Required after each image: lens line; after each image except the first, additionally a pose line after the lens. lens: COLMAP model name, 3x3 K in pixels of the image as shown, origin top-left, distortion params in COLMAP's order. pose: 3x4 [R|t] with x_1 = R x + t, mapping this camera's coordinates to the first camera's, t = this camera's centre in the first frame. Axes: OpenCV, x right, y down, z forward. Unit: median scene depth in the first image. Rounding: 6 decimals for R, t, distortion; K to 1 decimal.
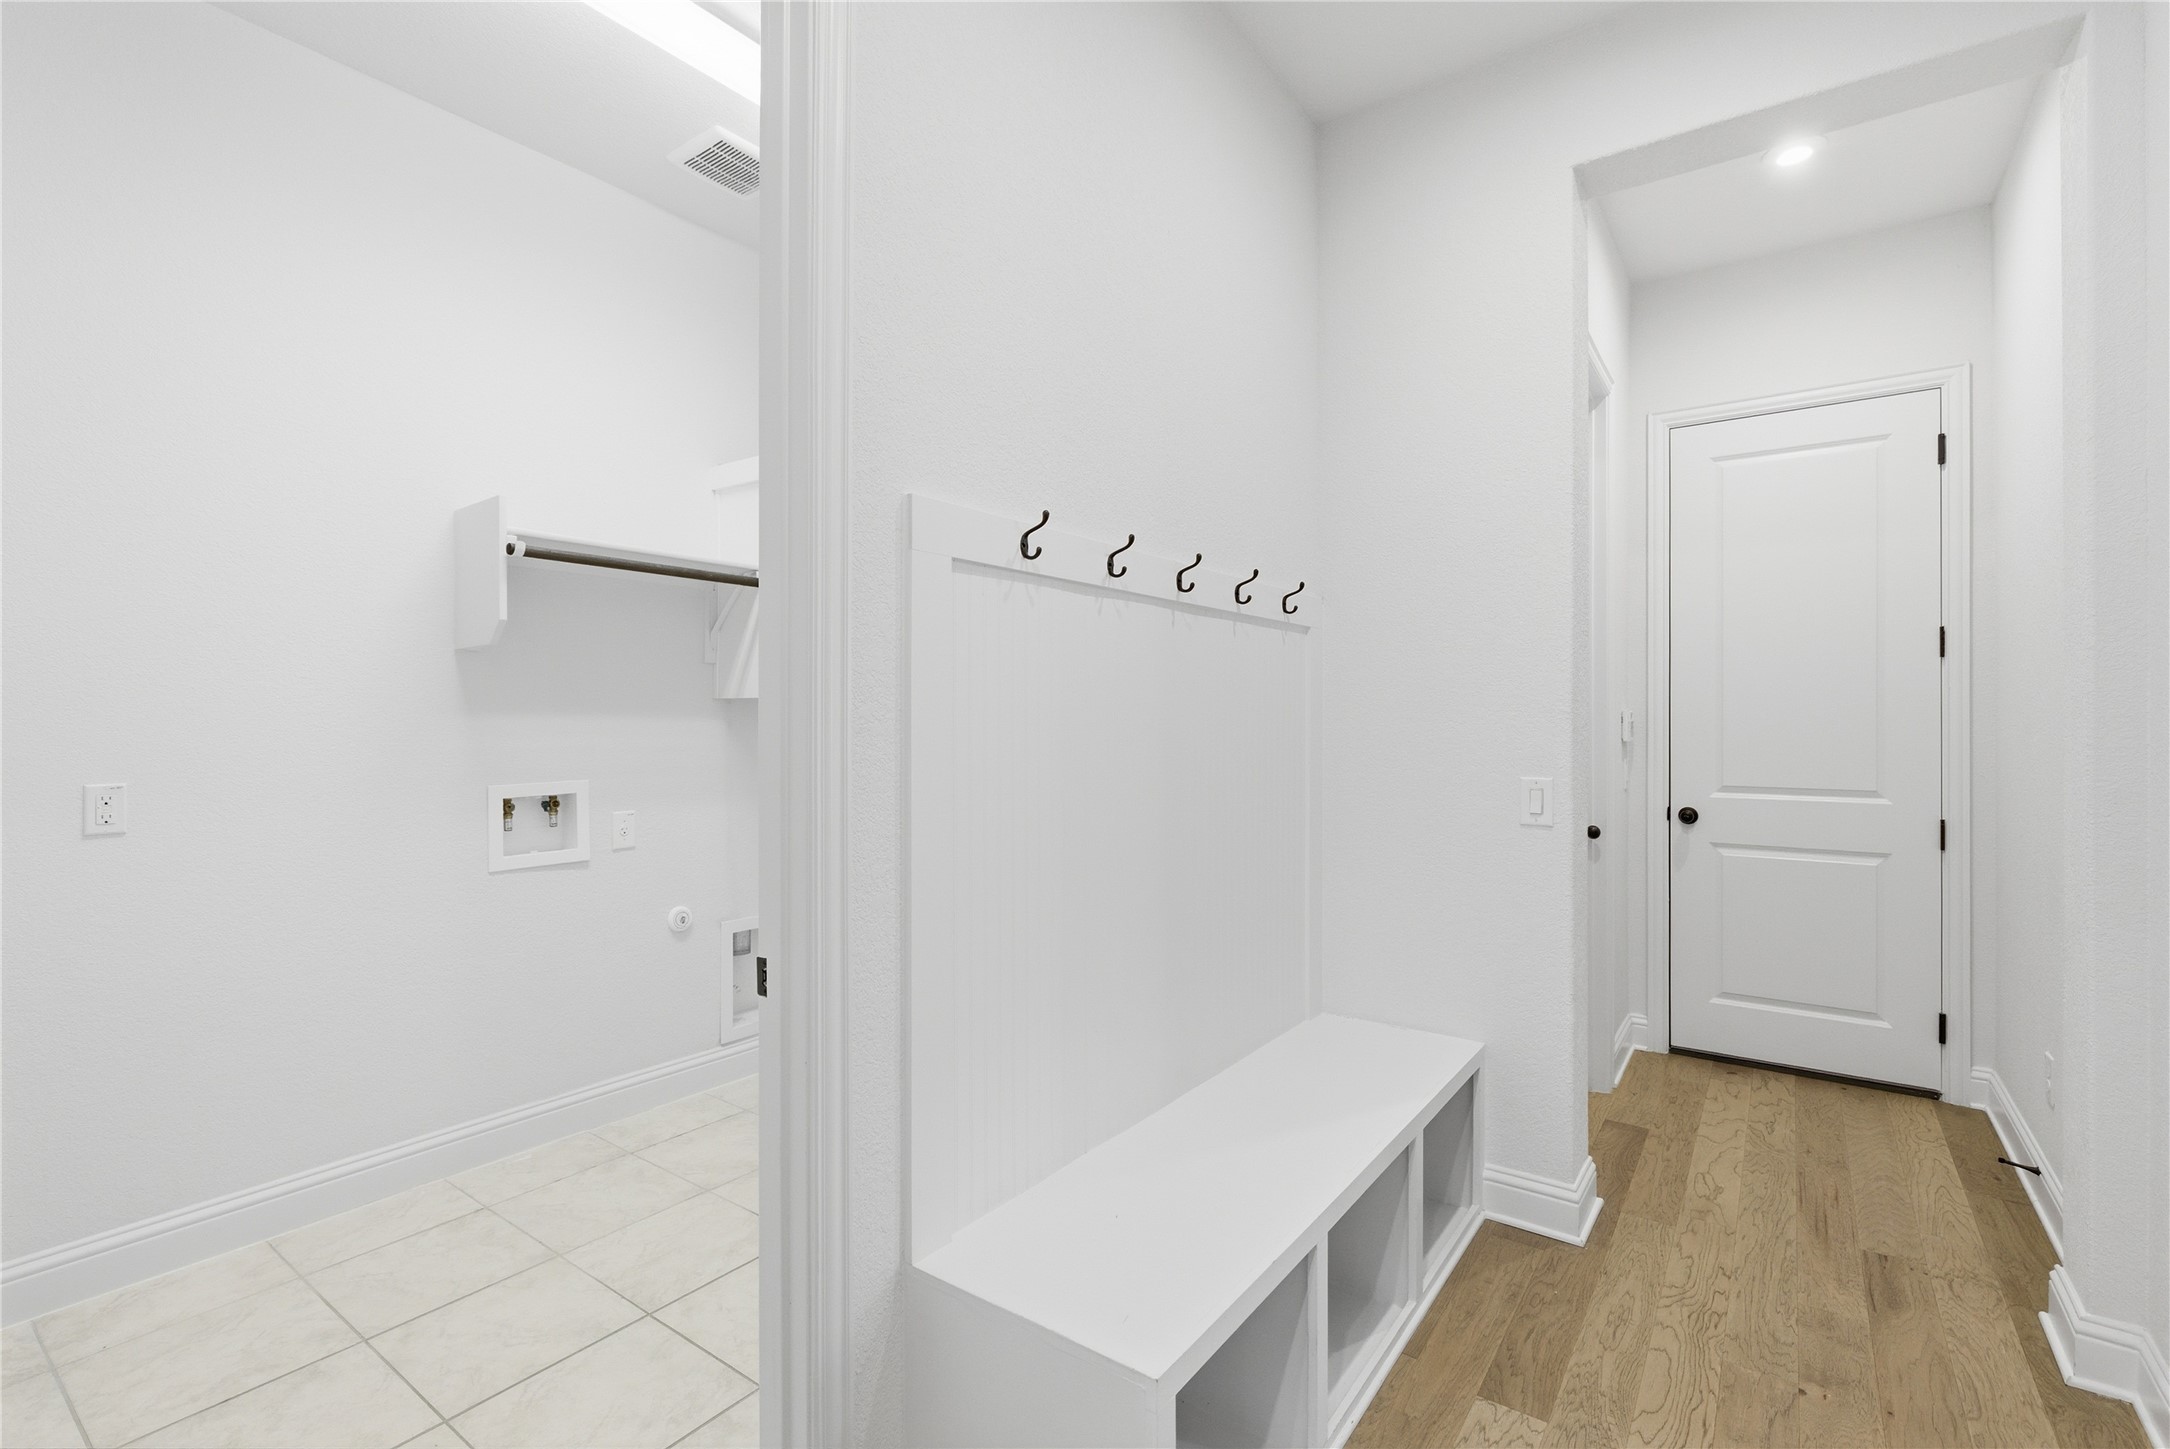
lens RADIAL K [[971.6, 0, 1082.3], [0, 971.6, 723.9], [0, 0, 1]] dist [-0.003227, -0.000130]
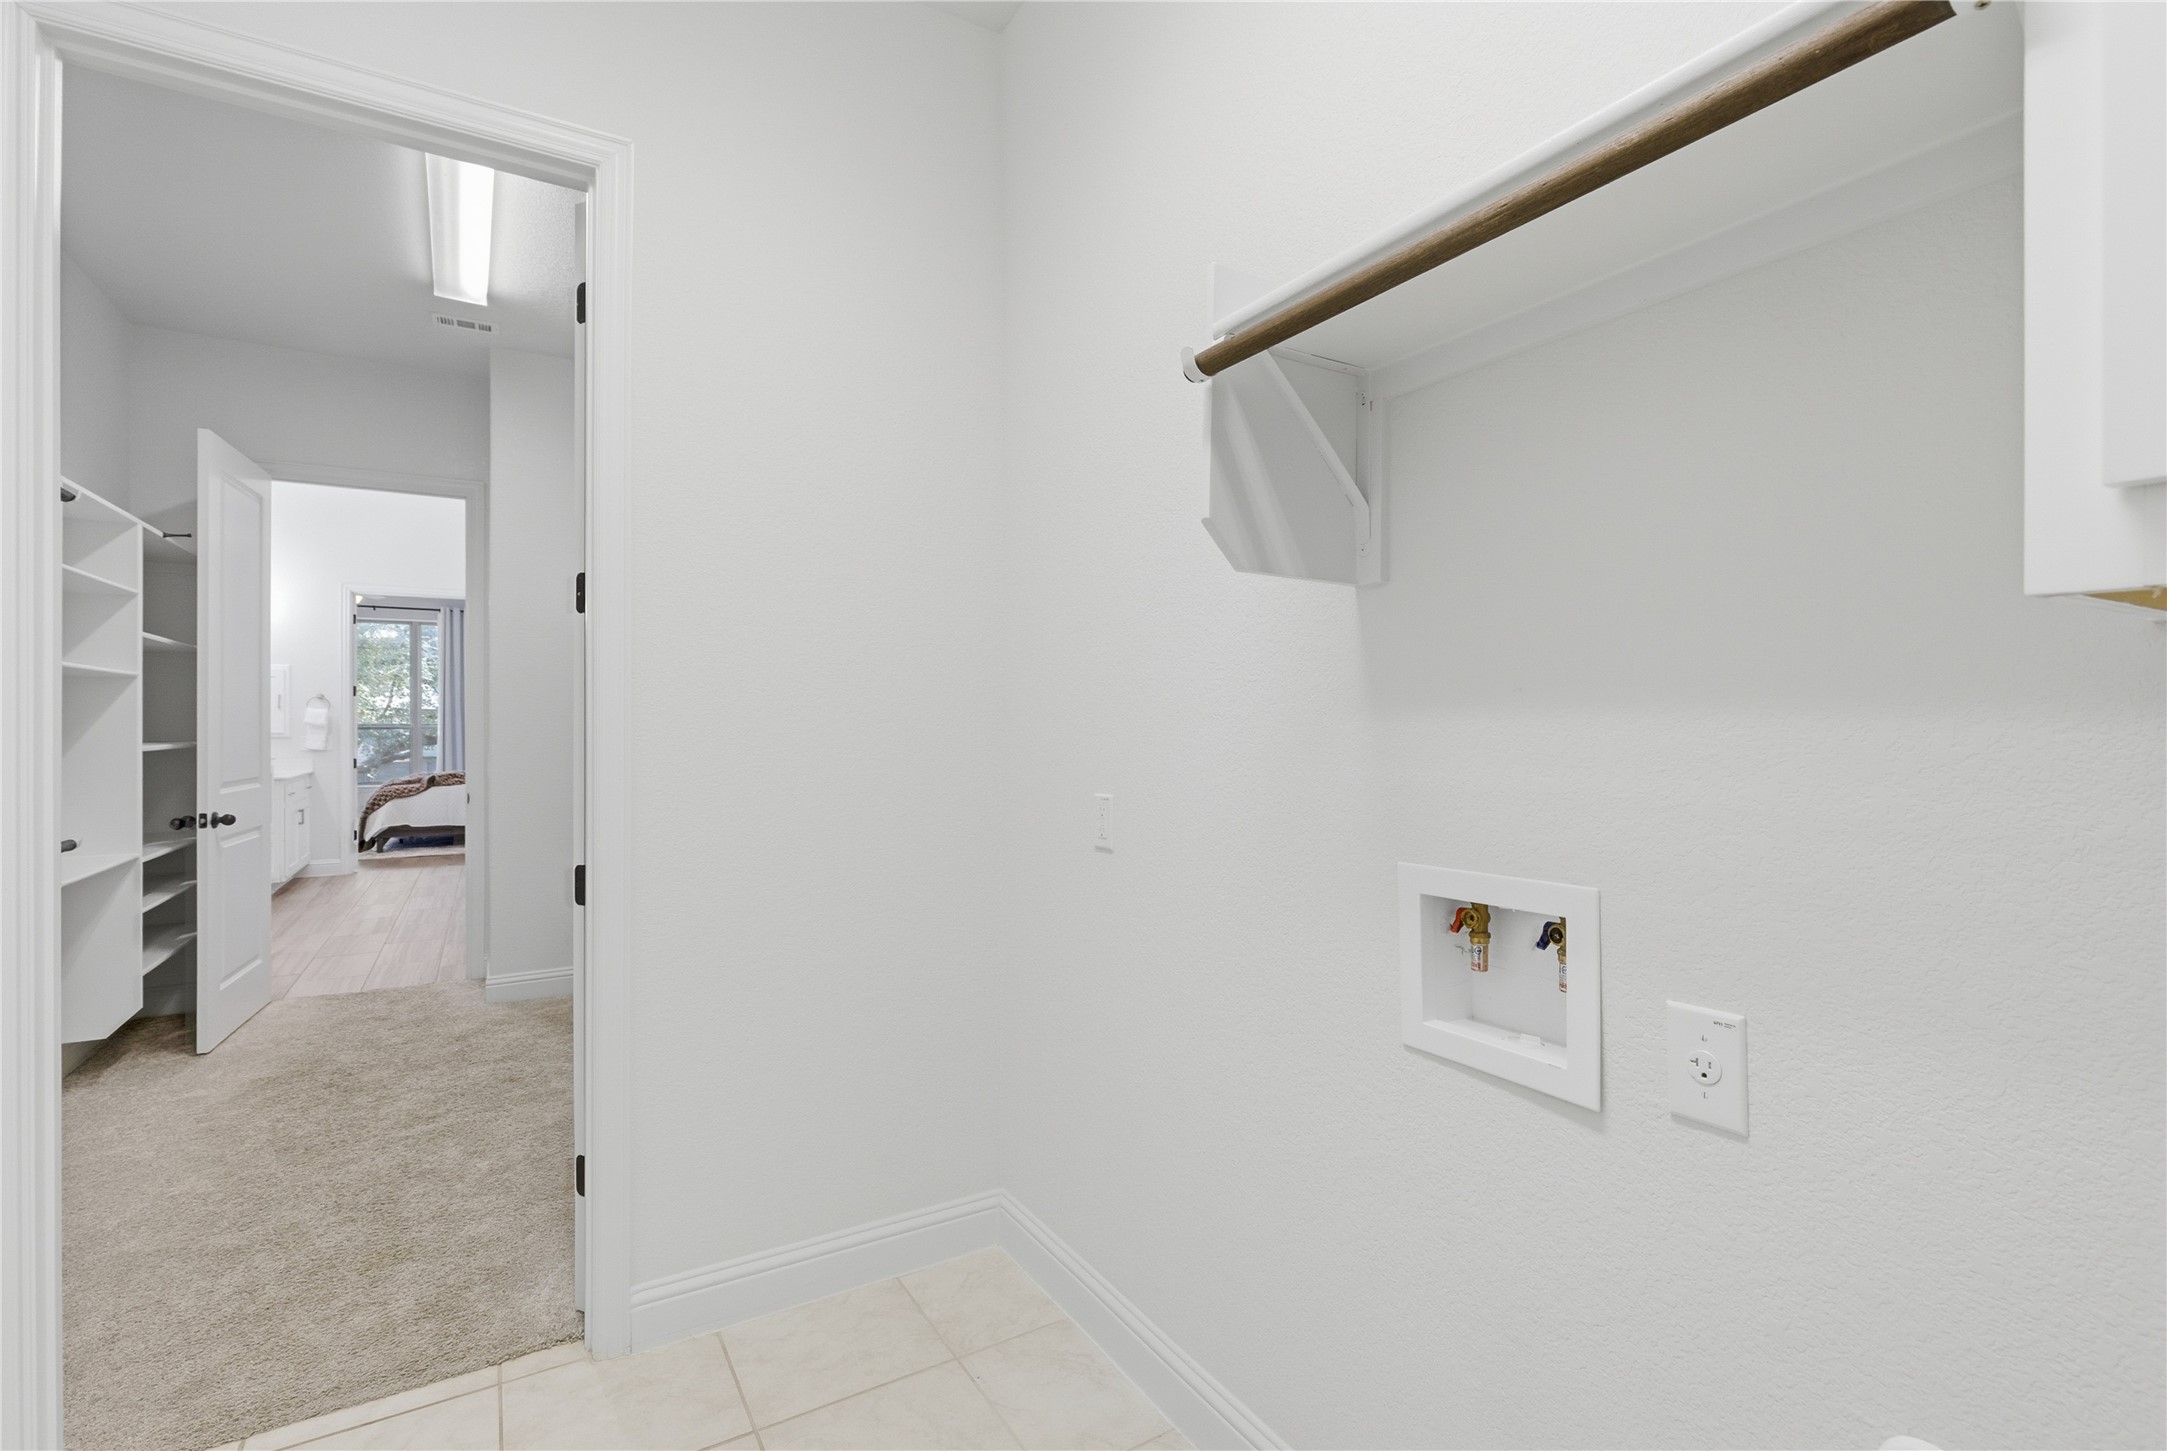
lens RADIAL K [[970.3, 0, 1078.8], [0, 970.3, 730.5], [0, 0, 1]] dist [-0.003227, -0.000130]
pose [[-0.380189, 0.002420, -0.924906, -0.115272], [-0.000075, 0.999996, 0.002648, -0.000528], [0.924909, 0.001076, -0.380187, 1.031209]]
